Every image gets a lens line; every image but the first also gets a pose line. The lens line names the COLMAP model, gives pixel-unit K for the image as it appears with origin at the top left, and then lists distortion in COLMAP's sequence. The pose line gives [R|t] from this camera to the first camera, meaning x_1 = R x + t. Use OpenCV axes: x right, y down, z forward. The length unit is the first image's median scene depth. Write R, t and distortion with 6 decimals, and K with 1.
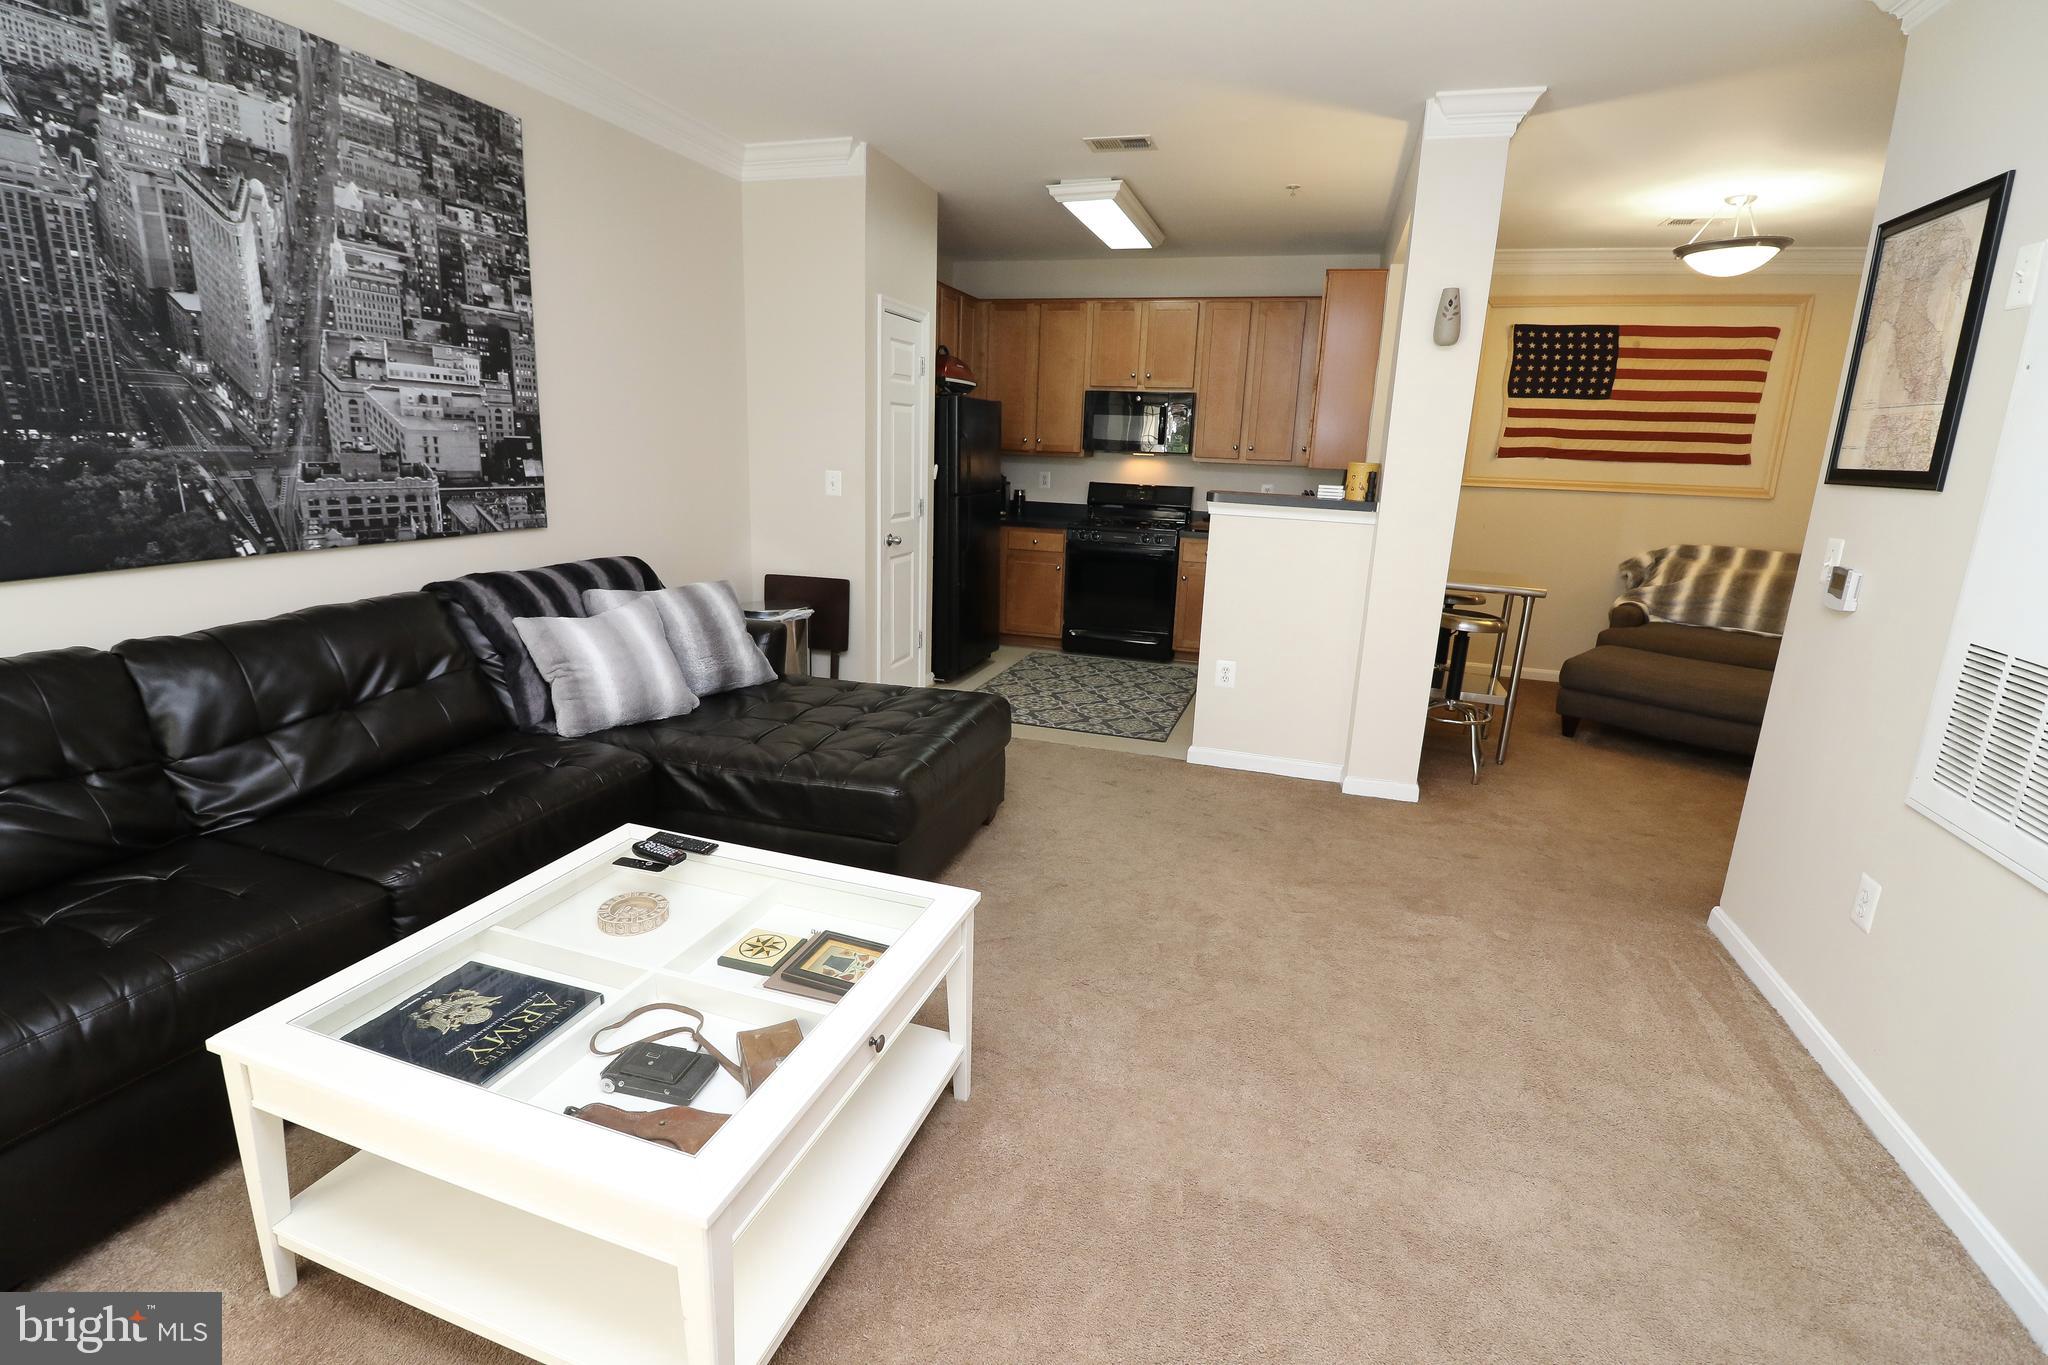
lens RADIAL K [[939.8, 0, 1025.8], [0, 939.8, 658.9], [0, 0, 1]] dist [-0.000564, -0.011699]
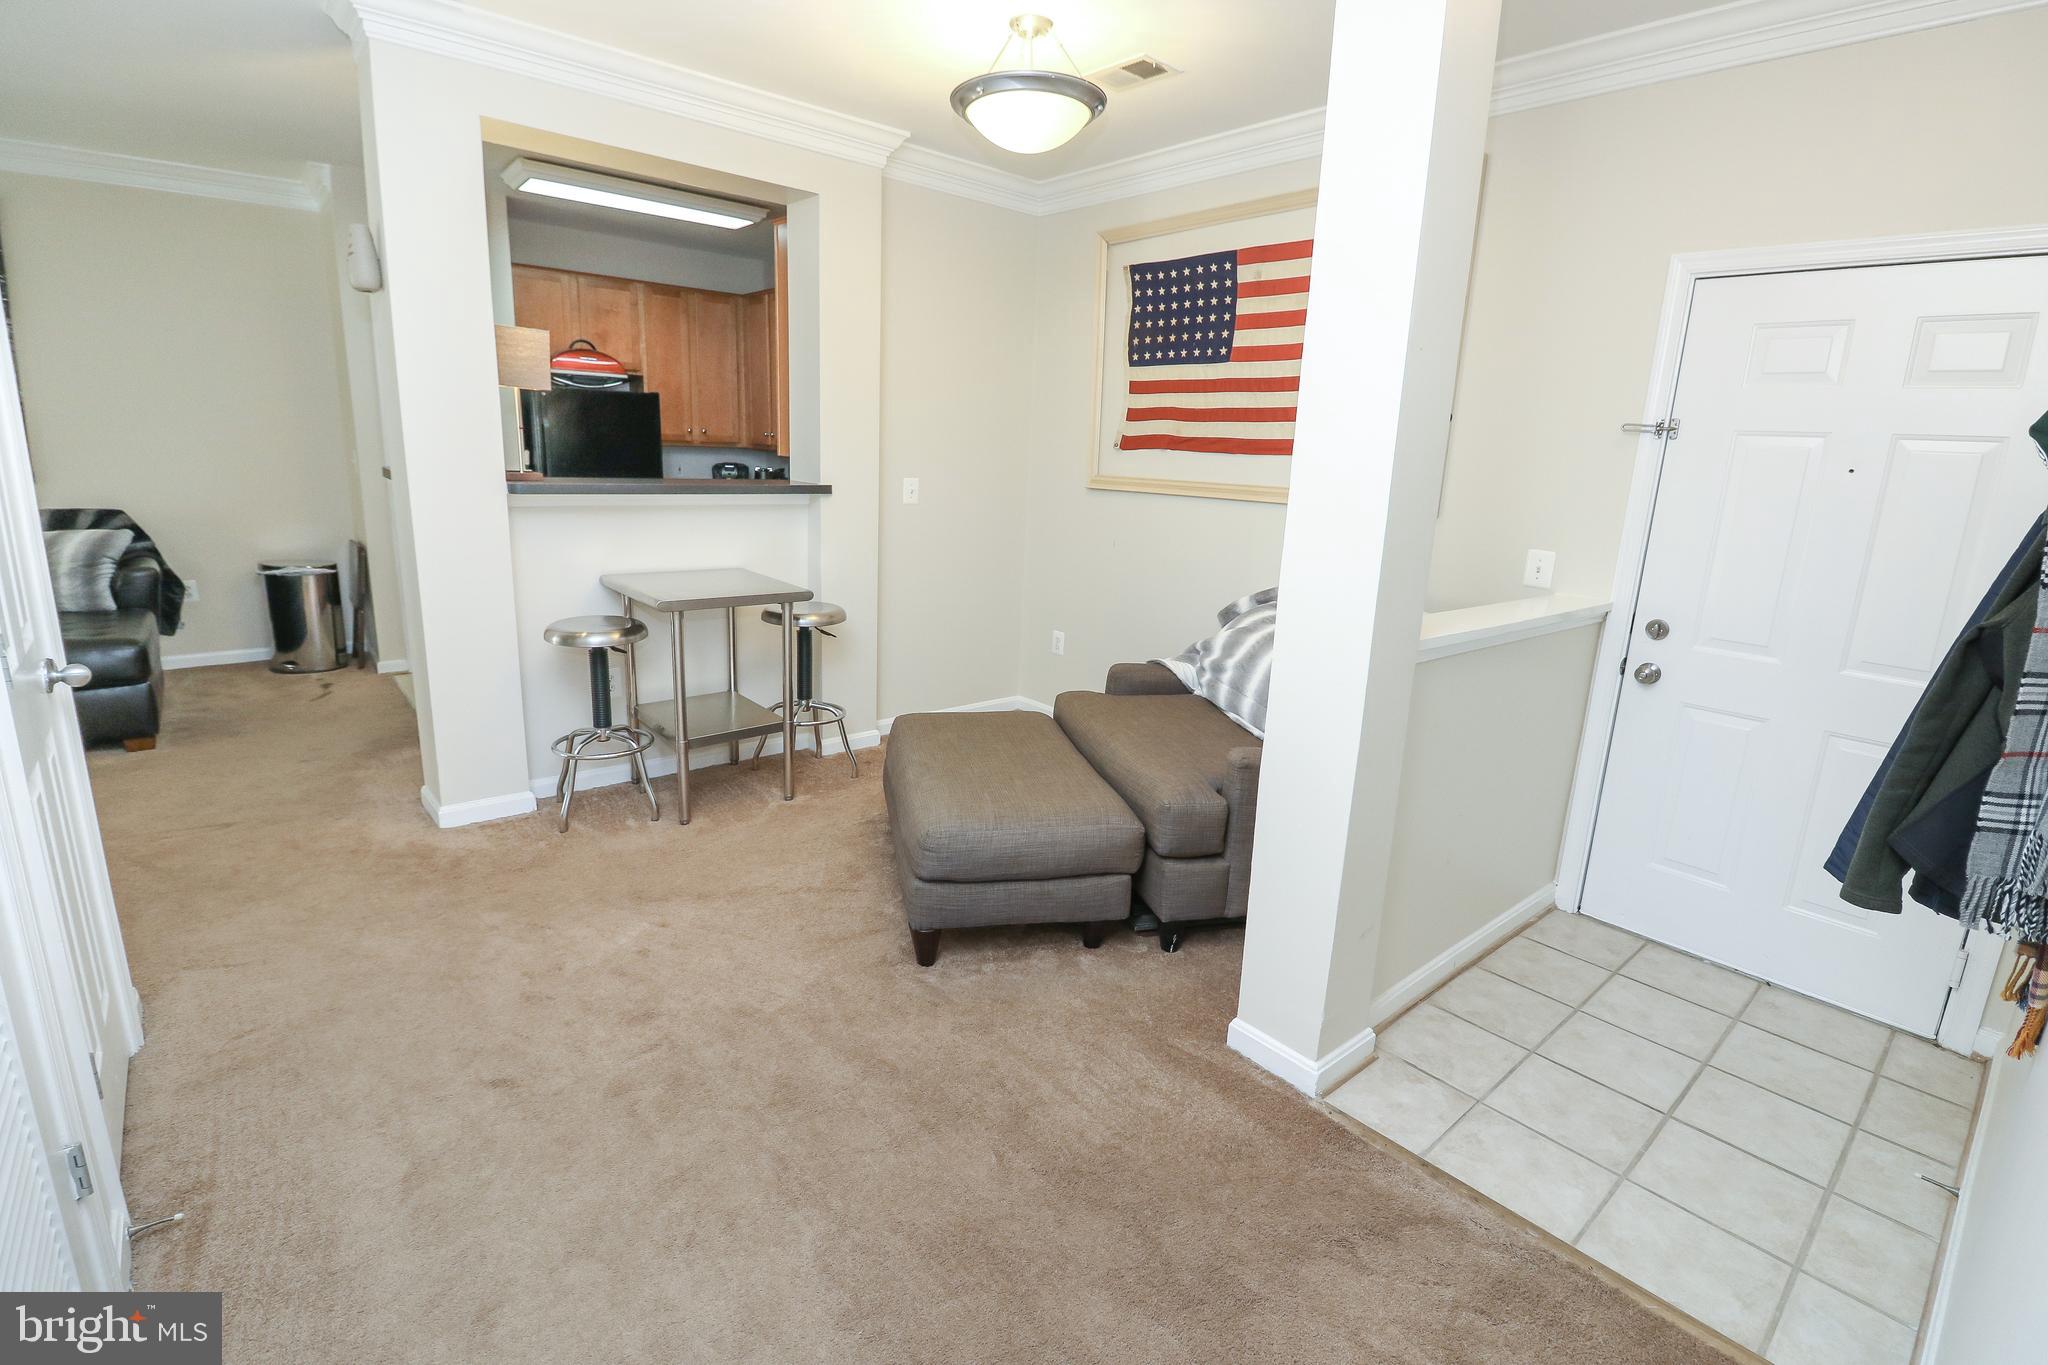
lens RADIAL K [[933.1, 0, 1027.4], [0, 933.1, 658.2], [0, 0, 1]] dist [0.002447, -0.015543]
pose [[0.849964, 0.116360, -0.513831, 1.603207], [-0.130441, 0.991418, 0.008740, -0.096523], [0.510438, 0.059596, 0.857847, 0.670062]]
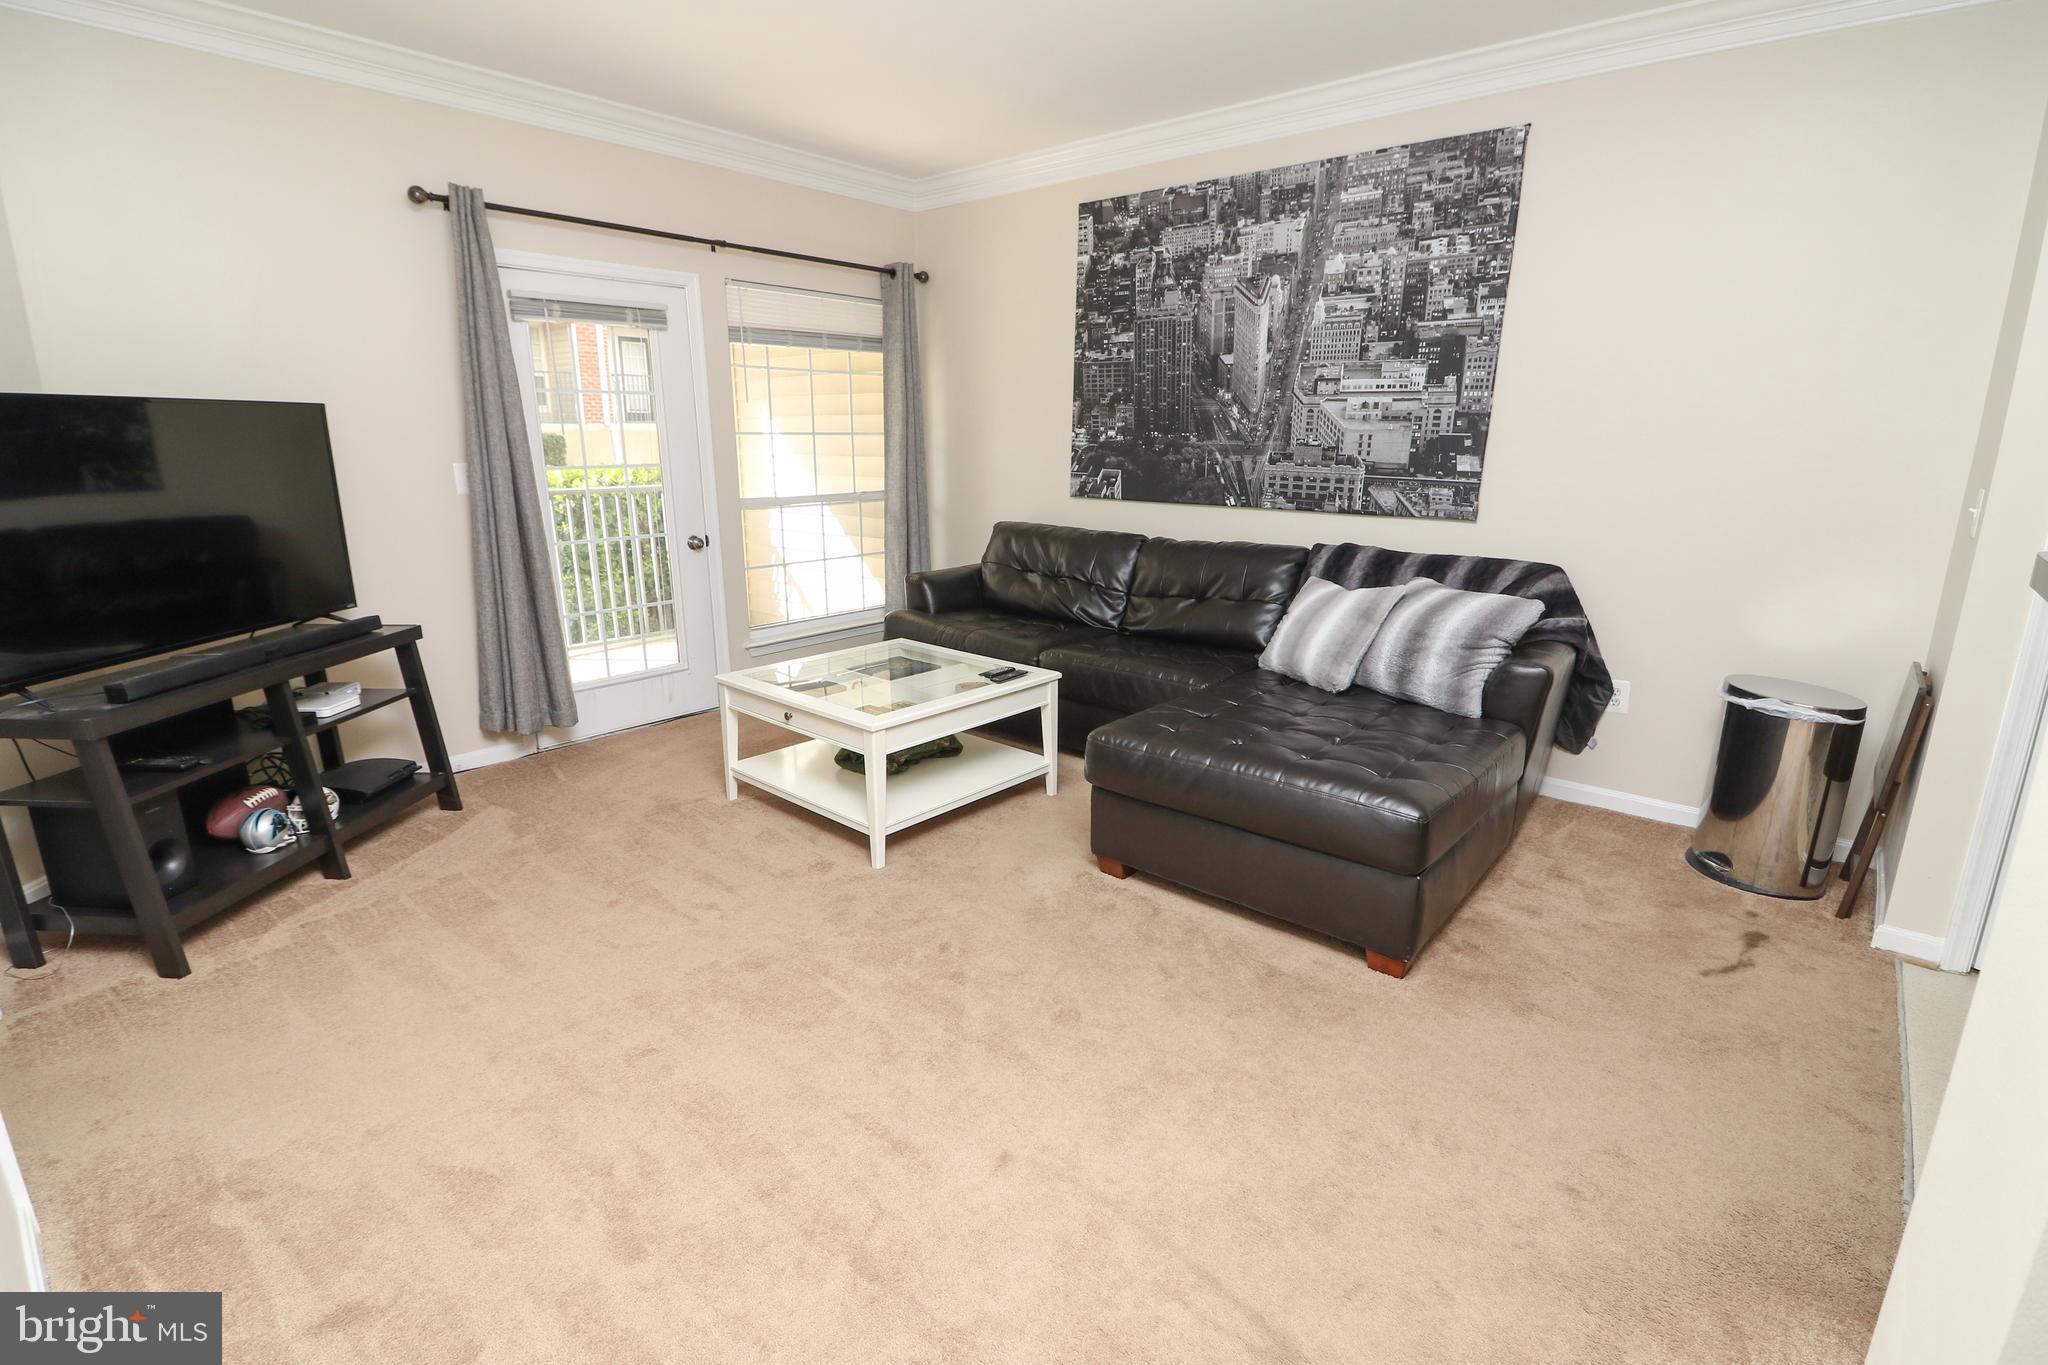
lens RADIAL K [[945.2, 0, 1019.8], [0, 945.2, 673.0], [0, 0, 1]] dist [-0.001113, -0.012443]
pose [[-0.395651, 0.188089, -0.898934, 0.732066], [-0.226780, 0.928485, 0.294086, -0.195671], [0.889961, 0.320216, -0.324701, 1.042189]]
